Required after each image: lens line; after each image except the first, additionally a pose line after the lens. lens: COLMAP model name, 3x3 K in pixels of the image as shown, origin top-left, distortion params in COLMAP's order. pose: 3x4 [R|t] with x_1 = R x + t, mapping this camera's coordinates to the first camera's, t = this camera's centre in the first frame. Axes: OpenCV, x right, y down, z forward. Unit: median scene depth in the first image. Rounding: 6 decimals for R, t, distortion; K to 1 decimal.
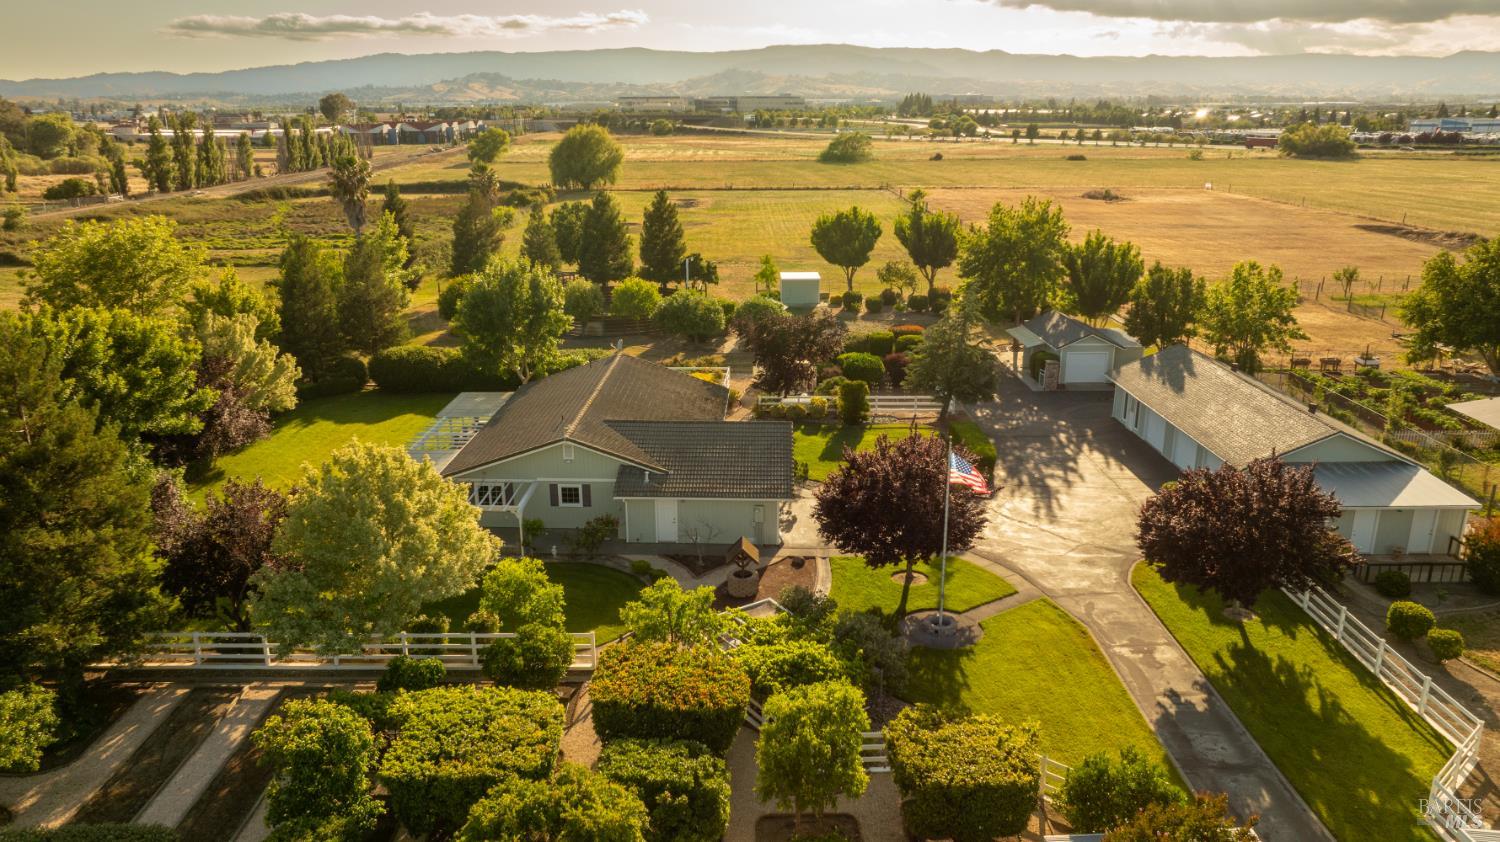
lens RADIAL K [[1060.6, 0, 750.0], [0, 1060.6, 421.0], [0, 0, 1]] dist [-0.022100, 0.005928]
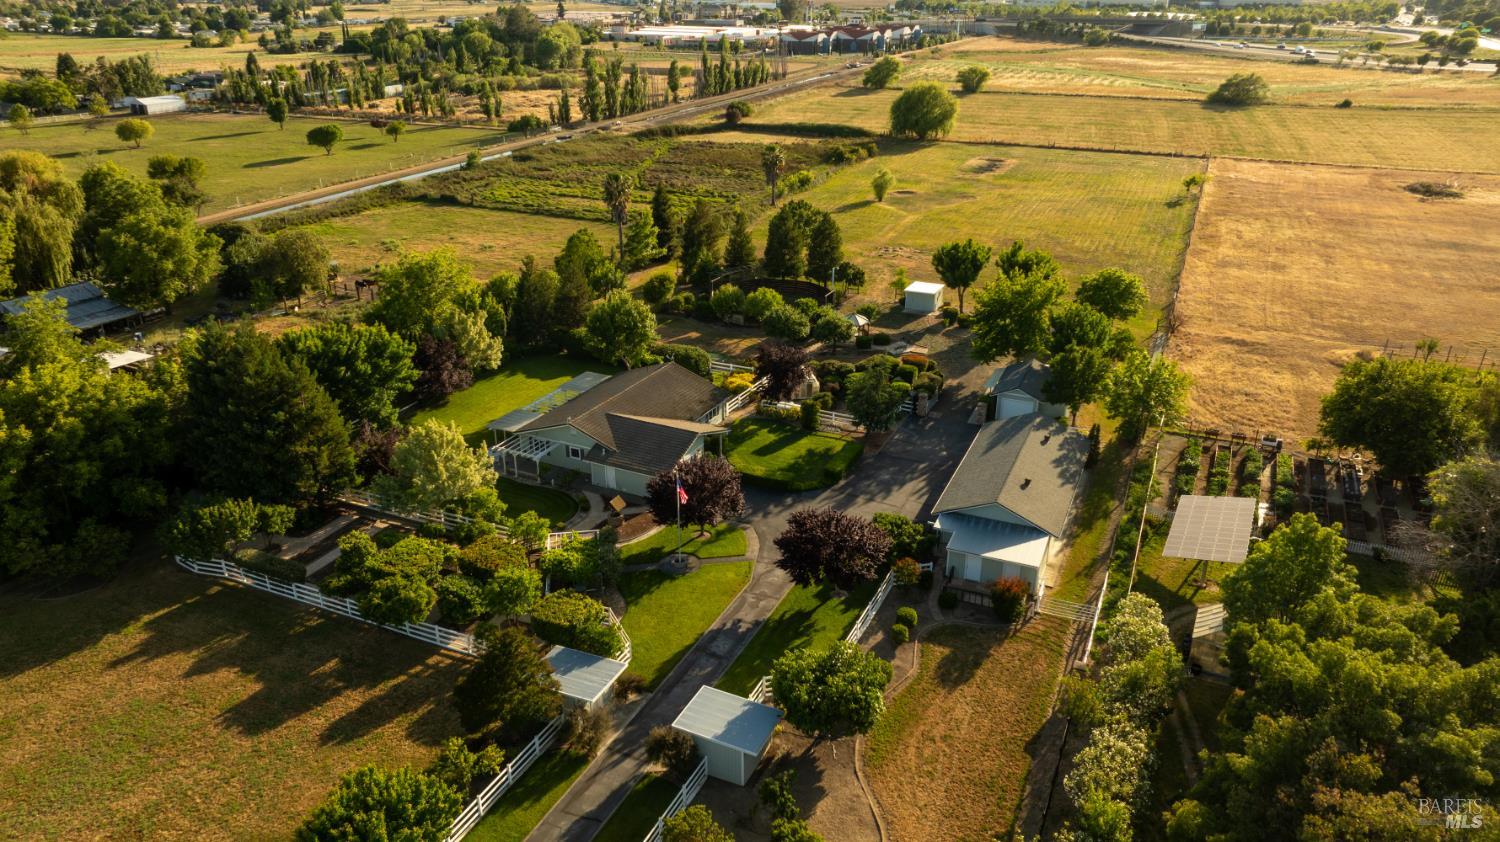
lens RADIAL K [[1060.6, 0, 750.0], [0, 1060.6, 421.0], [0, 0, 1]] dist [-0.022100, 0.005928]
pose [[0.906317, 0.166194, -0.388546, 0.083033], [-0.122489, 0.983265, 0.134860, -0.027641], [0.404457, -0.074633, 0.911507, -0.055888]]
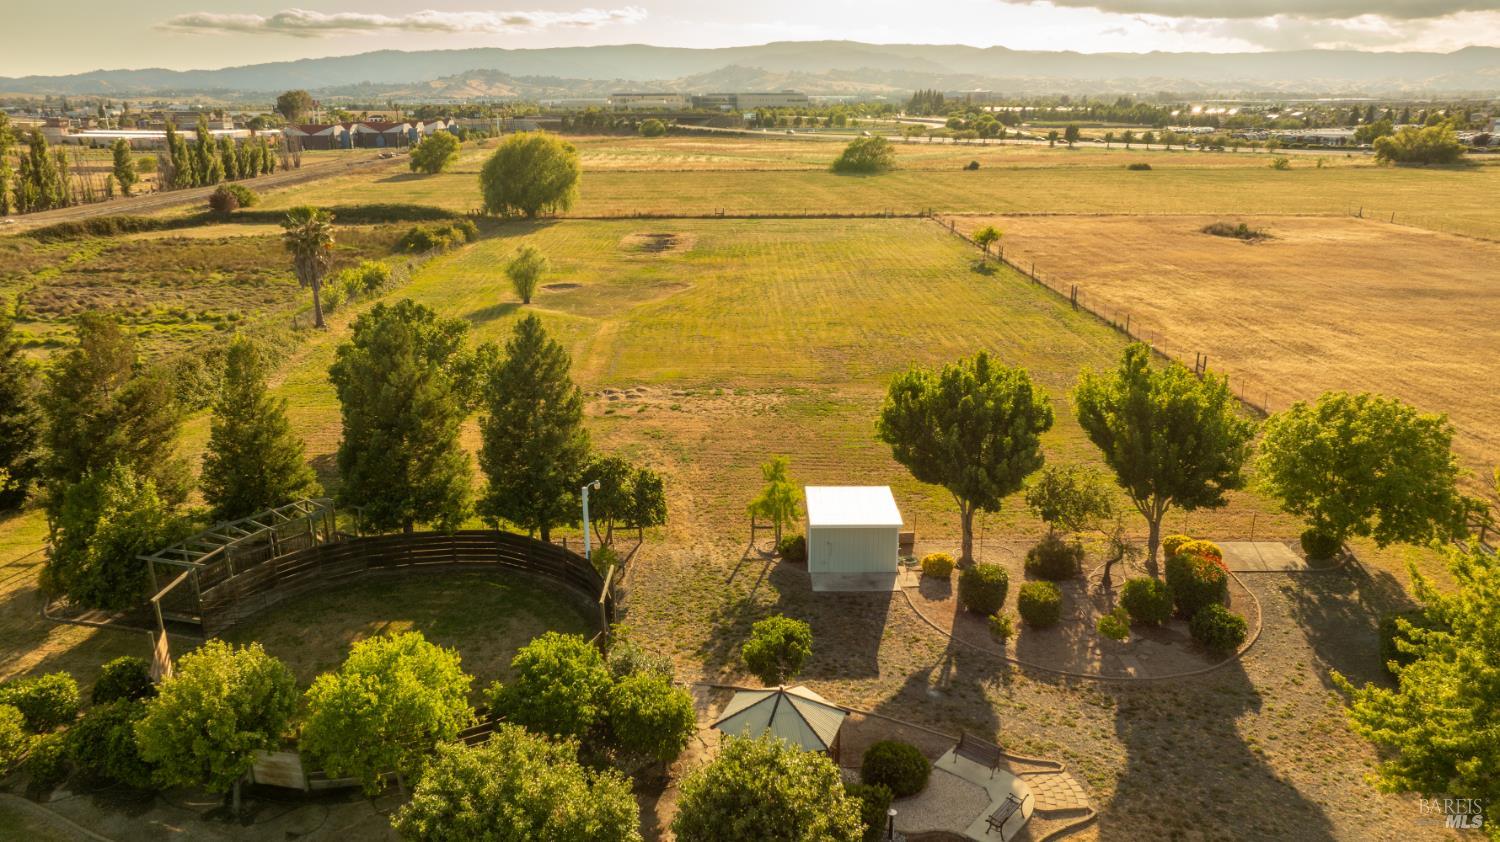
lens RADIAL K [[1060.6, 0, 750.0], [0, 1060.6, 421.0], [0, 0, 1]] dist [-0.022100, 0.005928]
pose [[0.999999, -0.000118, -0.001172, 0.001278], [0.000121, 0.999996, 0.002812, -0.038050], [0.001172, -0.002812, 0.999995, 0.123726]]
